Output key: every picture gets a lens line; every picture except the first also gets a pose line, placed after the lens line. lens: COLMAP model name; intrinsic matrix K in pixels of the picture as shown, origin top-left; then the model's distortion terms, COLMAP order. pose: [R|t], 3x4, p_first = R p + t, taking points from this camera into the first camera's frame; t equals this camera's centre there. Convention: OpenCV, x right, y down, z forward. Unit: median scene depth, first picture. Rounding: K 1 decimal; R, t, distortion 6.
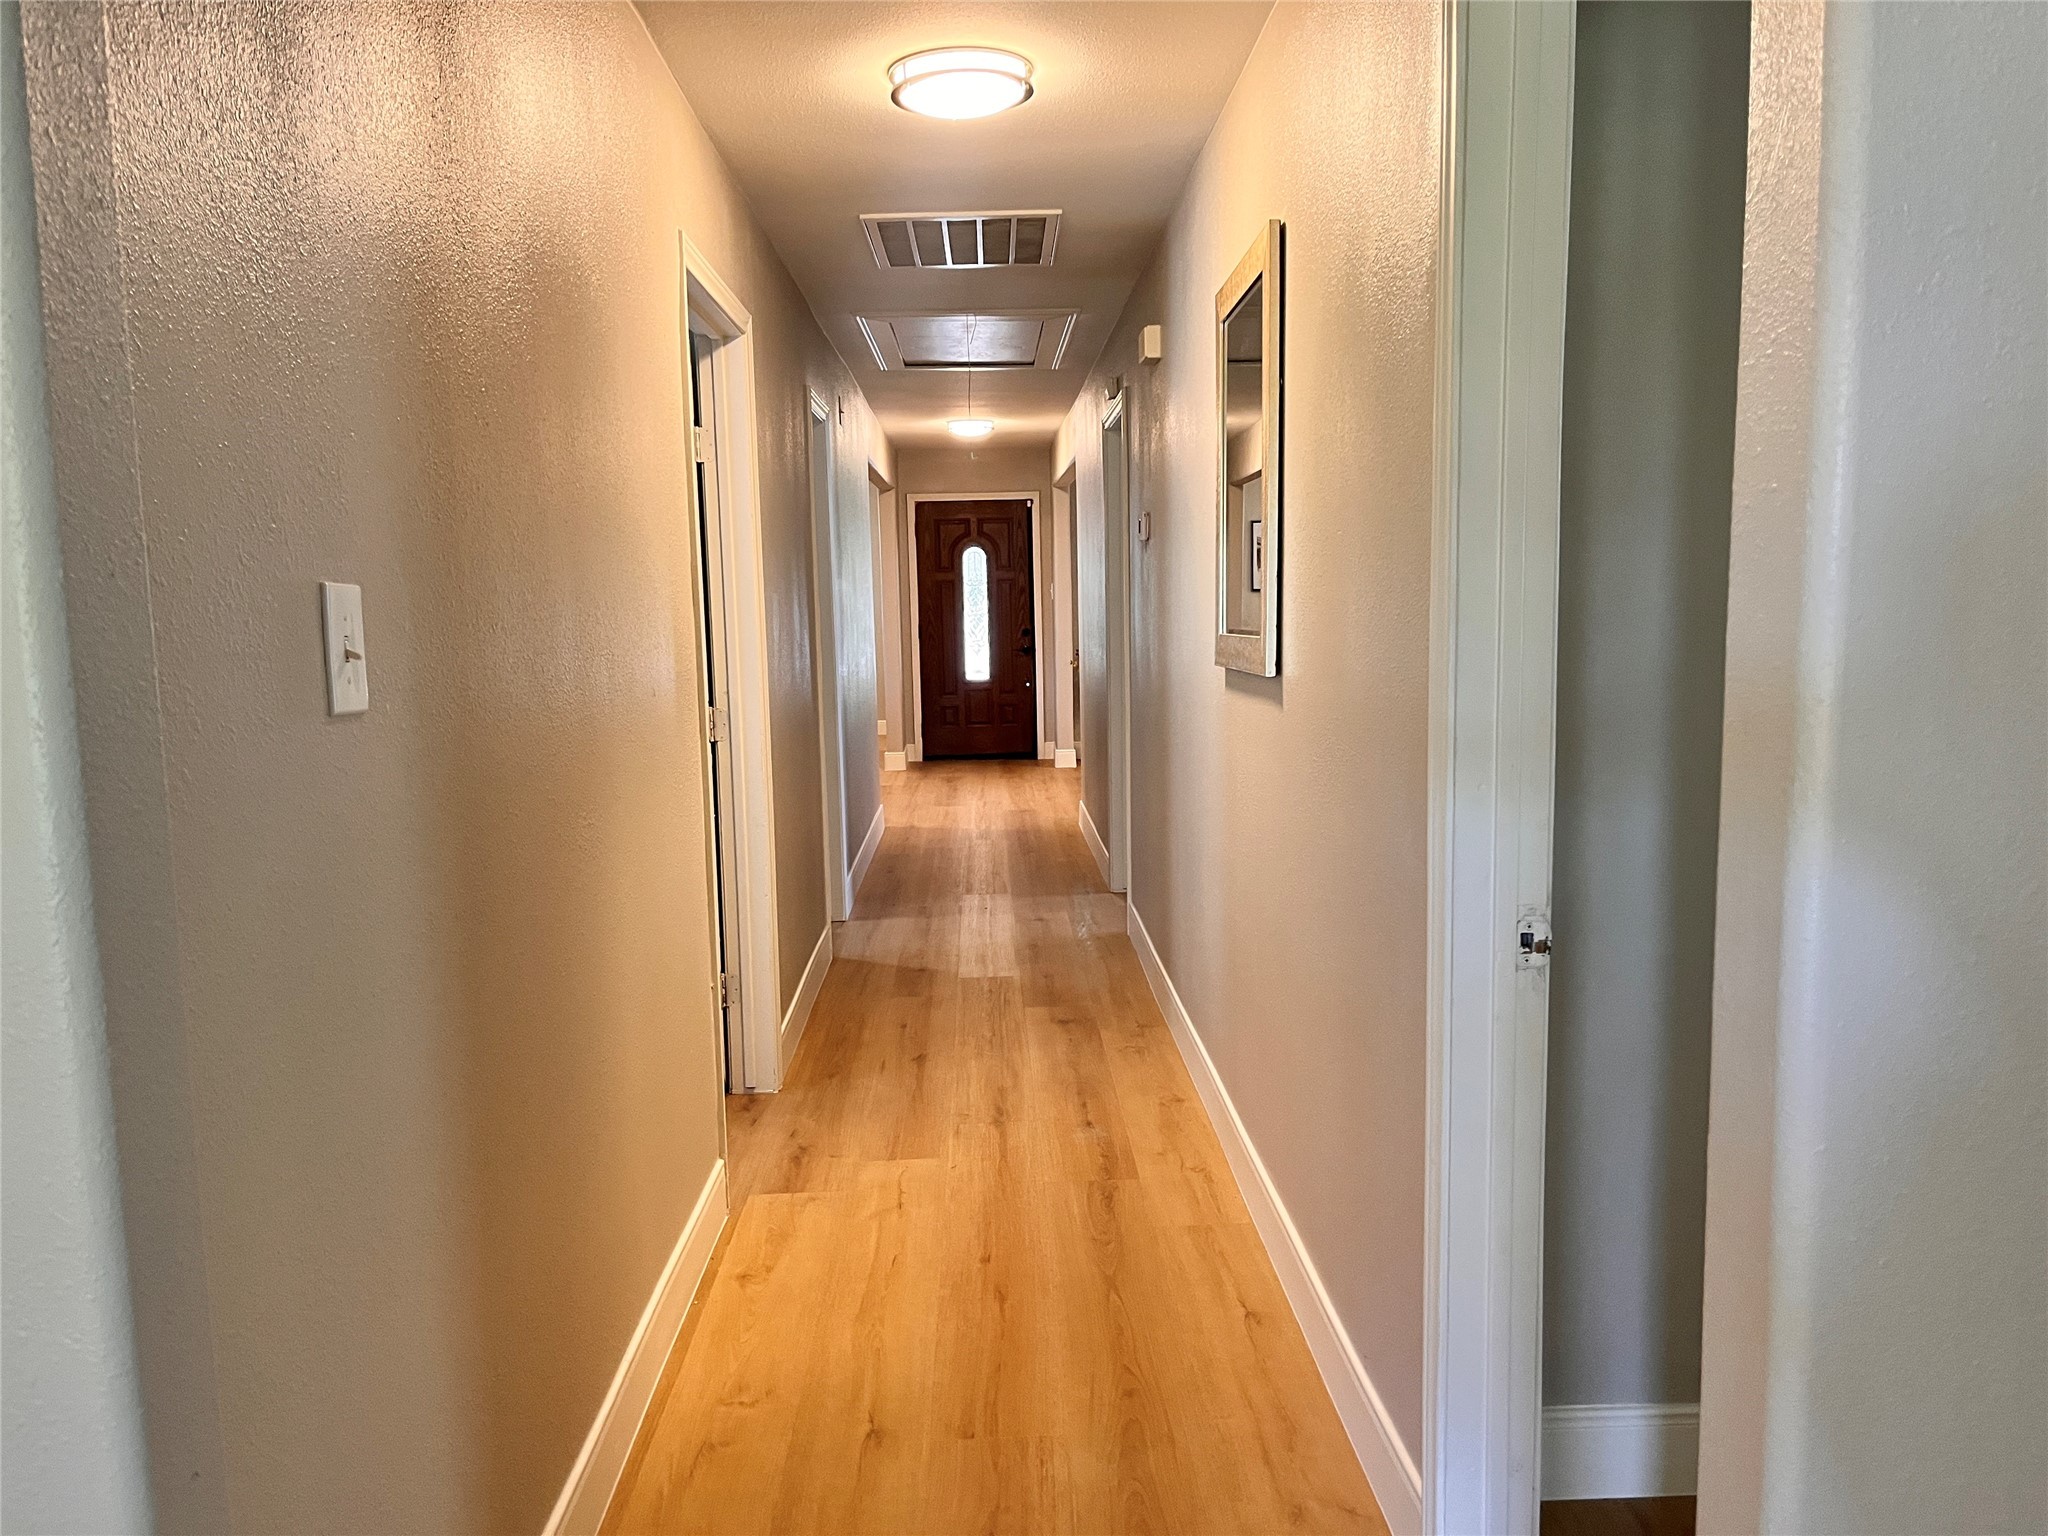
lens RADIAL K [[1549.6, 0, 1025.9], [0, 1549.6, 773.5], [0, 0, 1]] dist [0.062349, -0.089759]
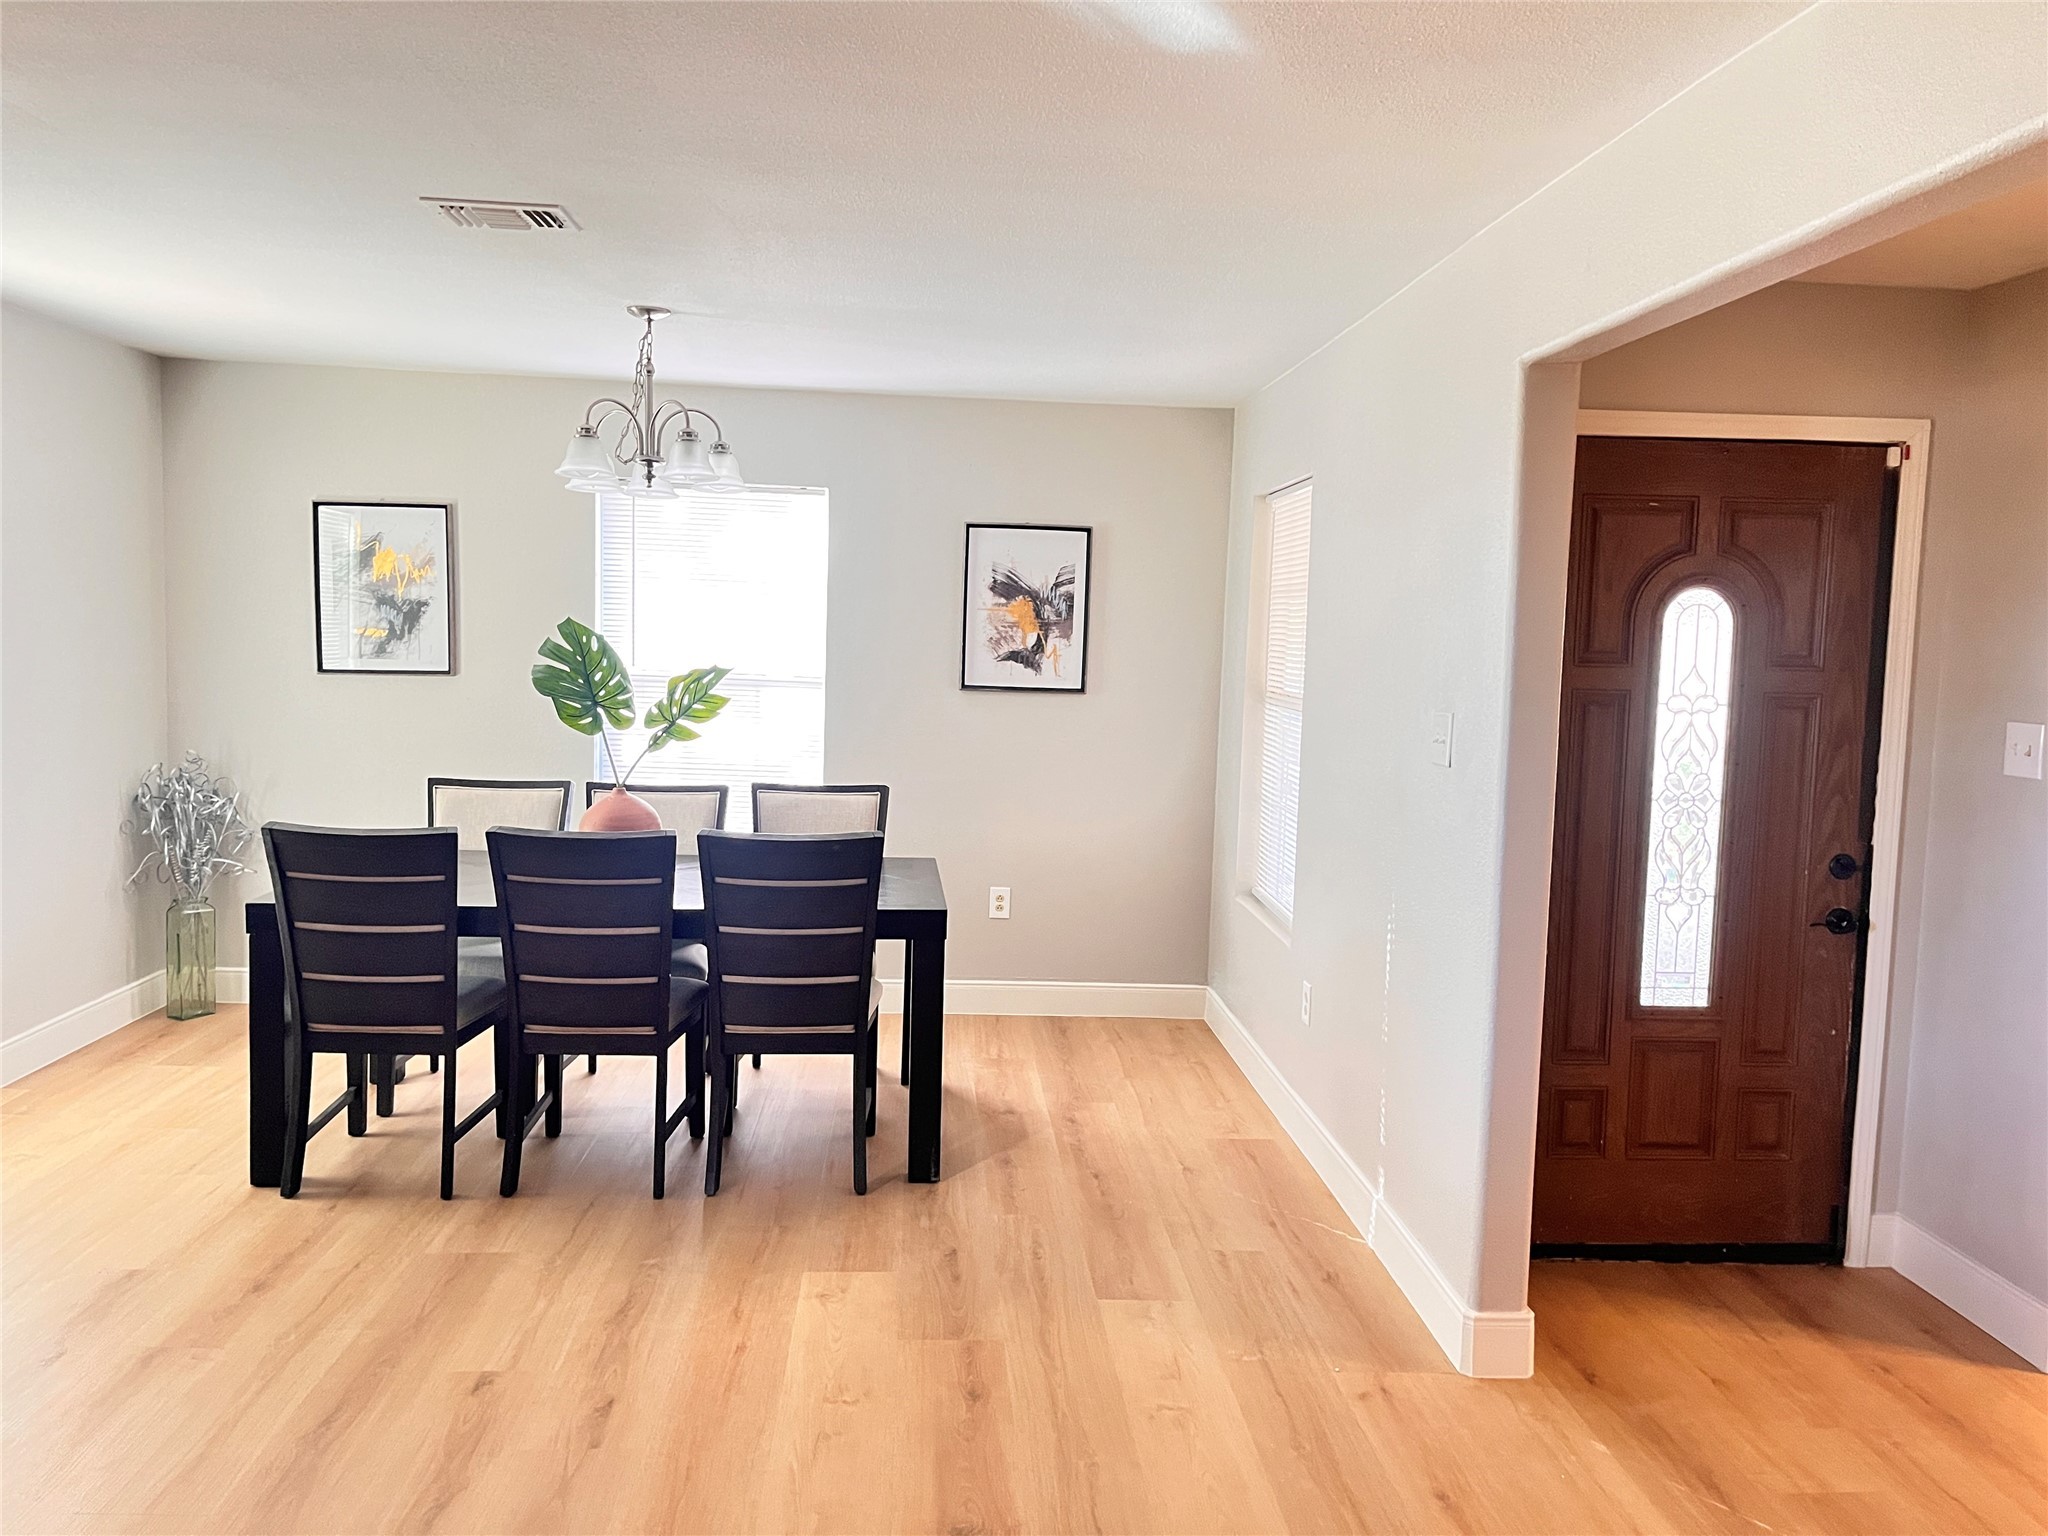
lens RADIAL K [[1549.6, 0, 1023.1], [0, 1549.6, 774.7], [0, 0, 1]] dist [0.062349, -0.089759]
pose [[0.998328, 0.041921, 0.039803, -0.178710], [-0.040960, 0.998857, -0.024651, -0.095928], [-0.040791, 0.022980, 0.998903, 0.695047]]
